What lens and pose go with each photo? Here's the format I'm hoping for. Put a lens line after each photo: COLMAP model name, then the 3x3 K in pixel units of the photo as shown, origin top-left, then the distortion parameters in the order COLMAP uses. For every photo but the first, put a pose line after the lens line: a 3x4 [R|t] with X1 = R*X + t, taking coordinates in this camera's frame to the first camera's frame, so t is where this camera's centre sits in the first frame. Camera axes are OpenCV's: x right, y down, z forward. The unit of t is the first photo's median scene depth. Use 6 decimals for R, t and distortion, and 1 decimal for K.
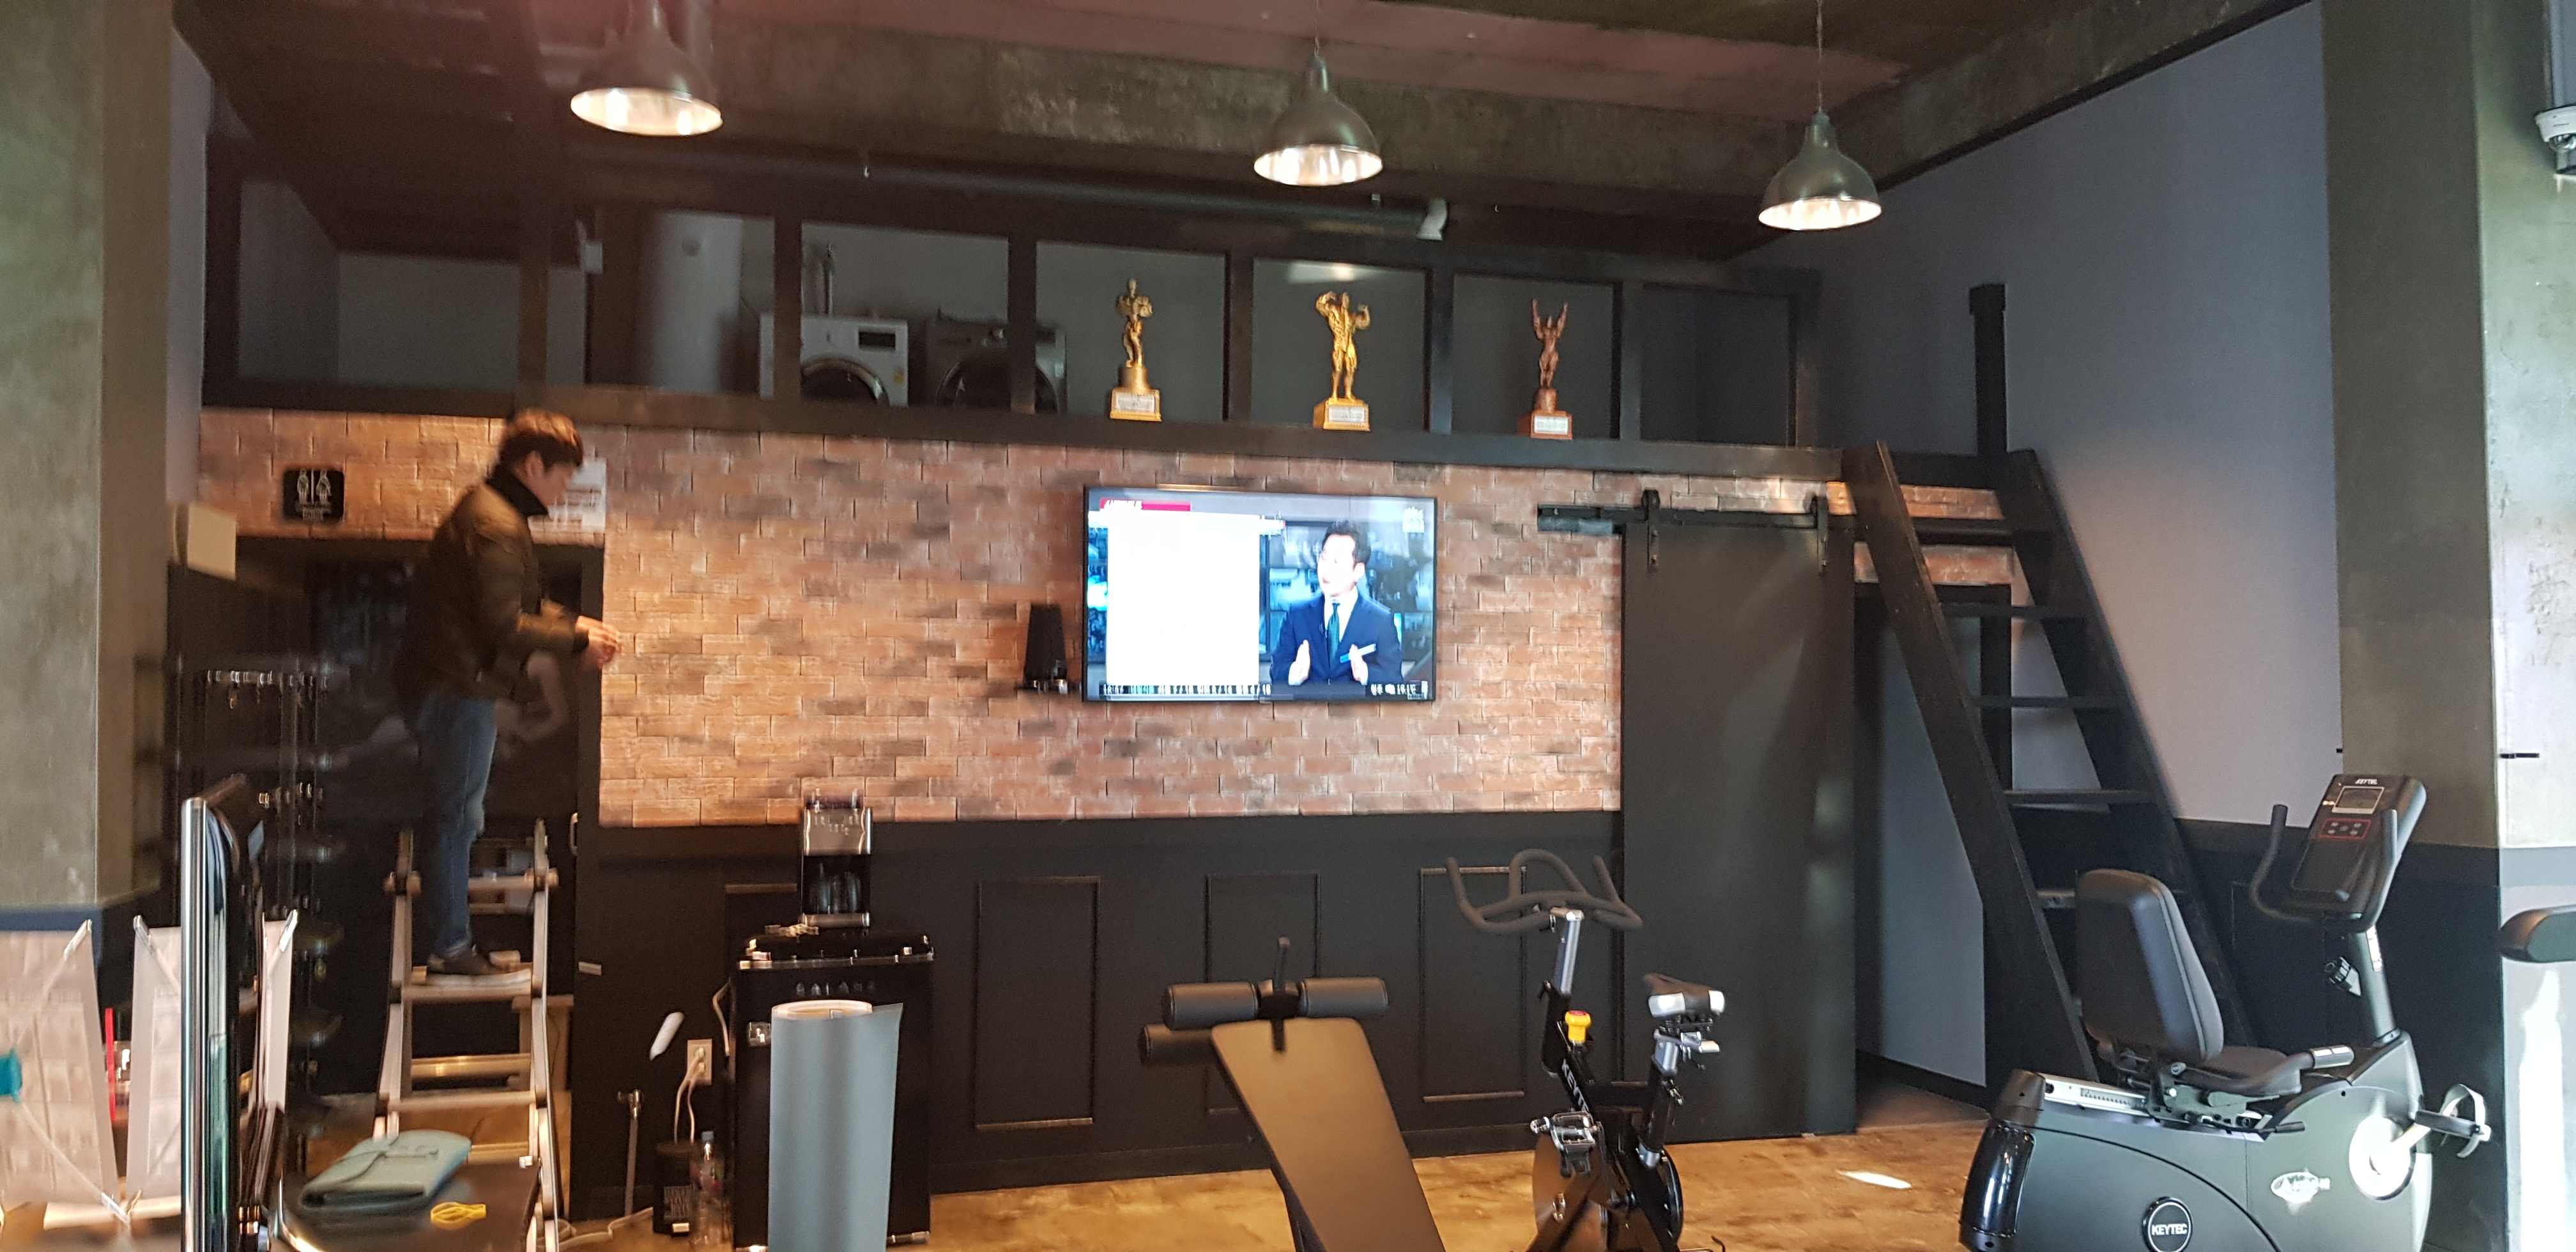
lens RADIAL K [[1957.9, 0, 1303.6], [0, 1957.9, 614.7], [0, 0, 1]] dist [0.084402, -0.131233]
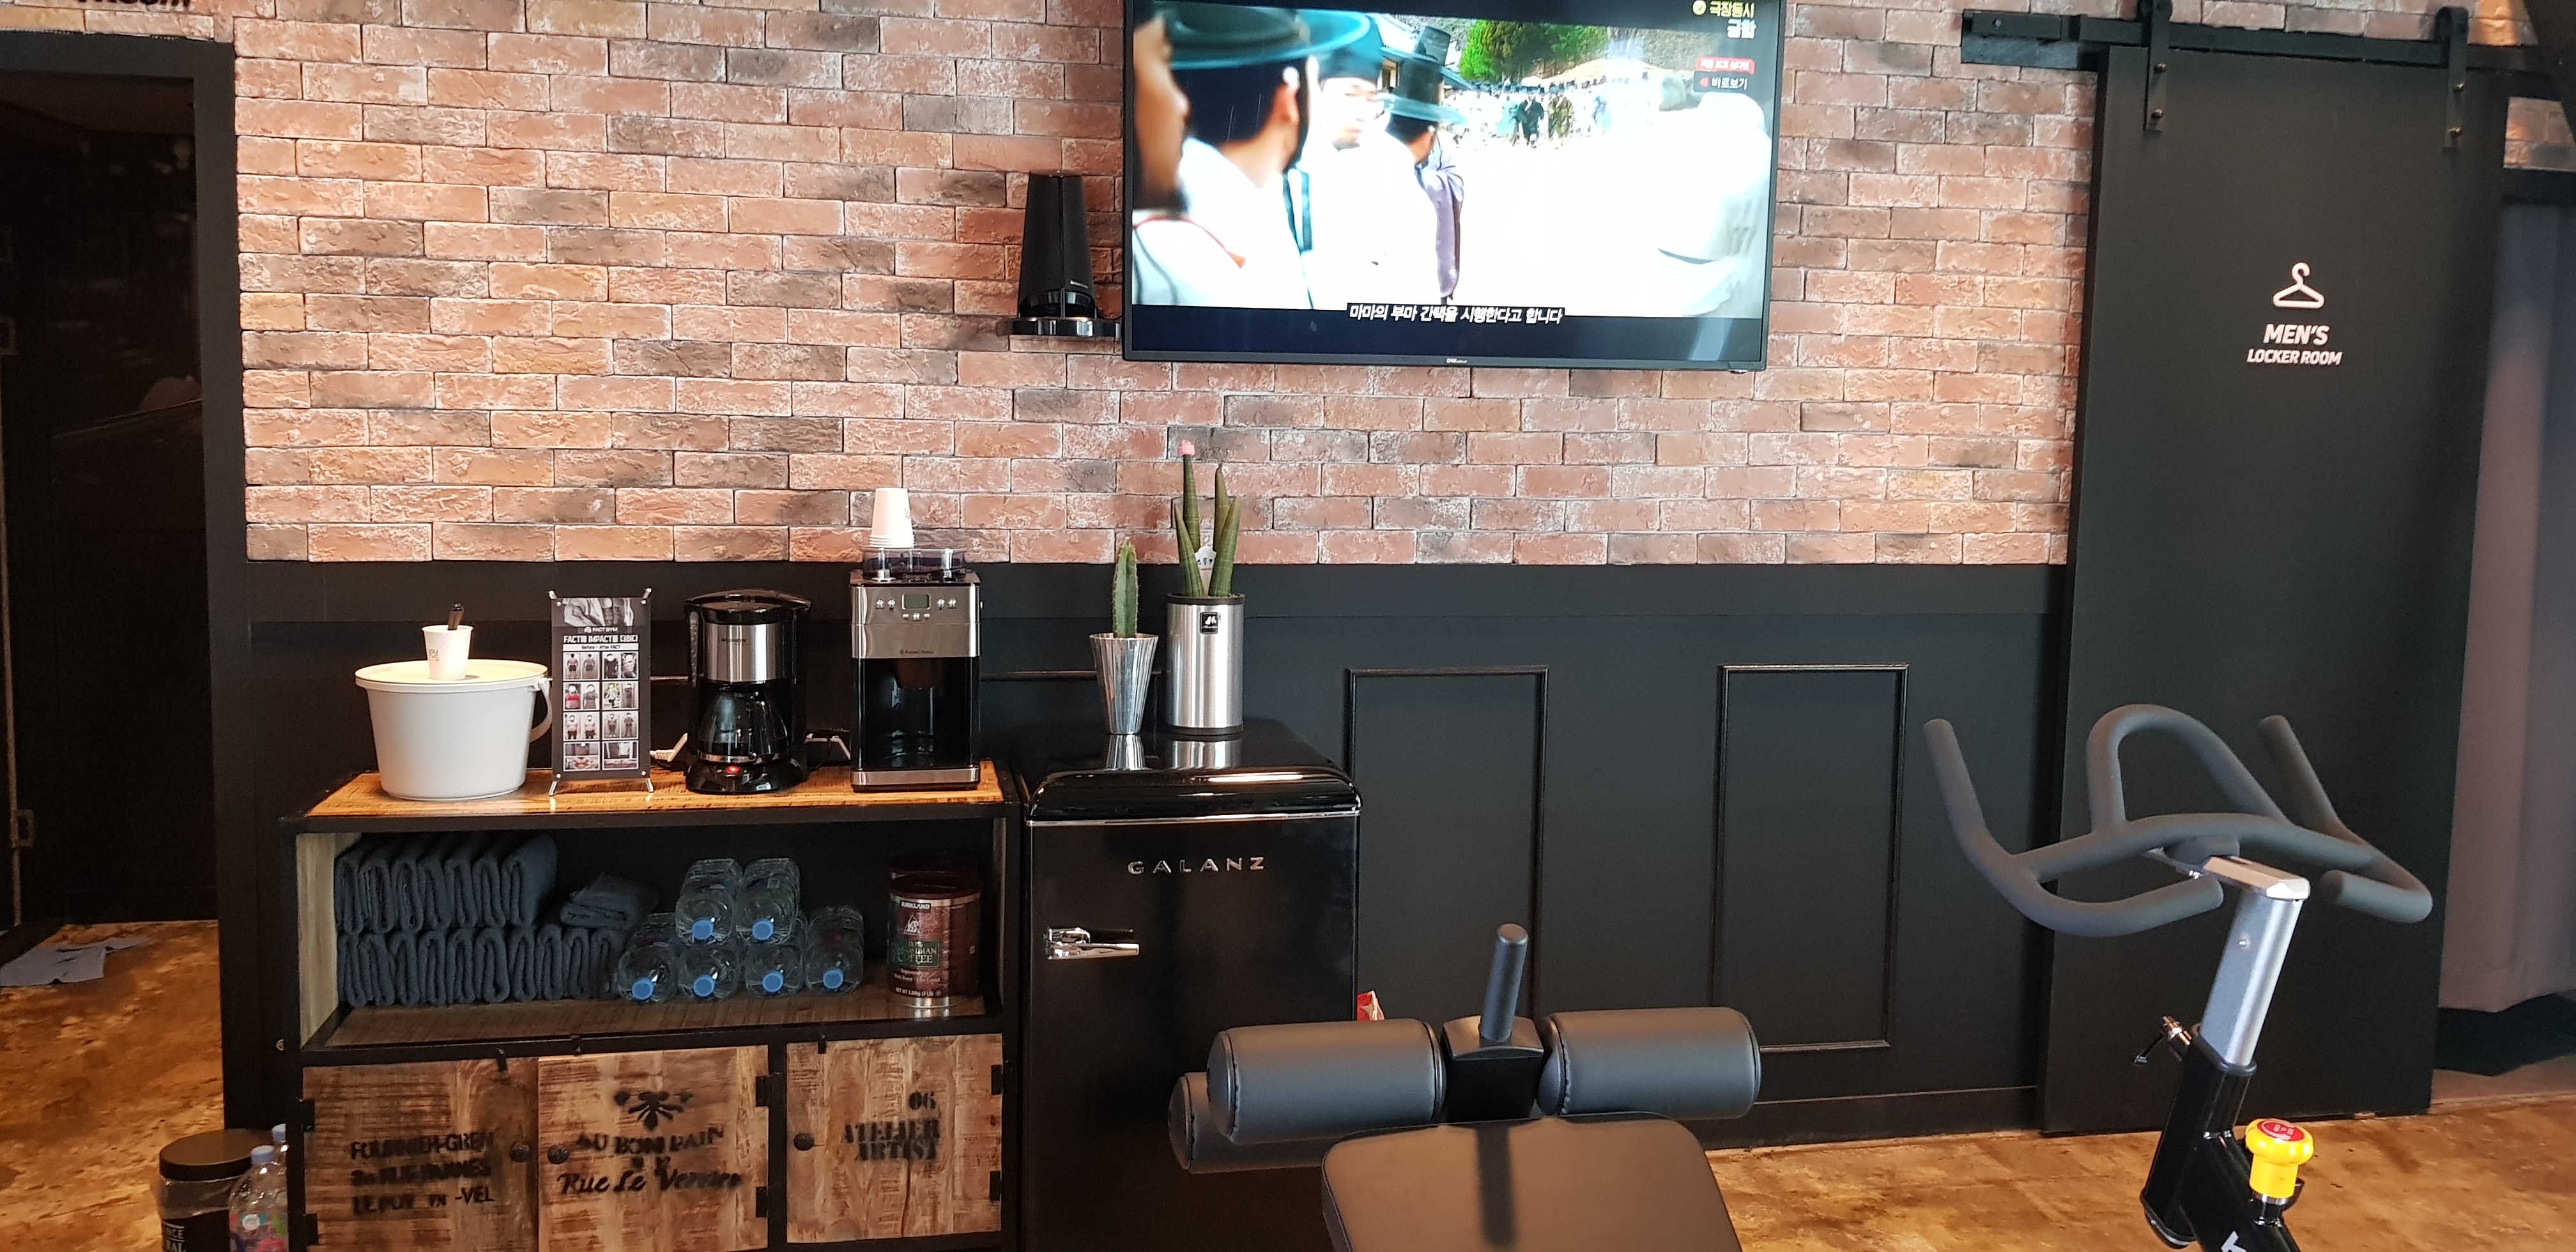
lens RADIAL K [[1957.9, 0, 1303.6], [0, 1957.9, 614.7], [0, 0, 1]] dist [0.084402, -0.131233]
pose [[0.995938, 0.023799, -0.086843, -0.013611], [-0.010813, 0.989070, 0.147049, 0.034304], [0.089394, -0.145512, 0.985310, 0.450661]]
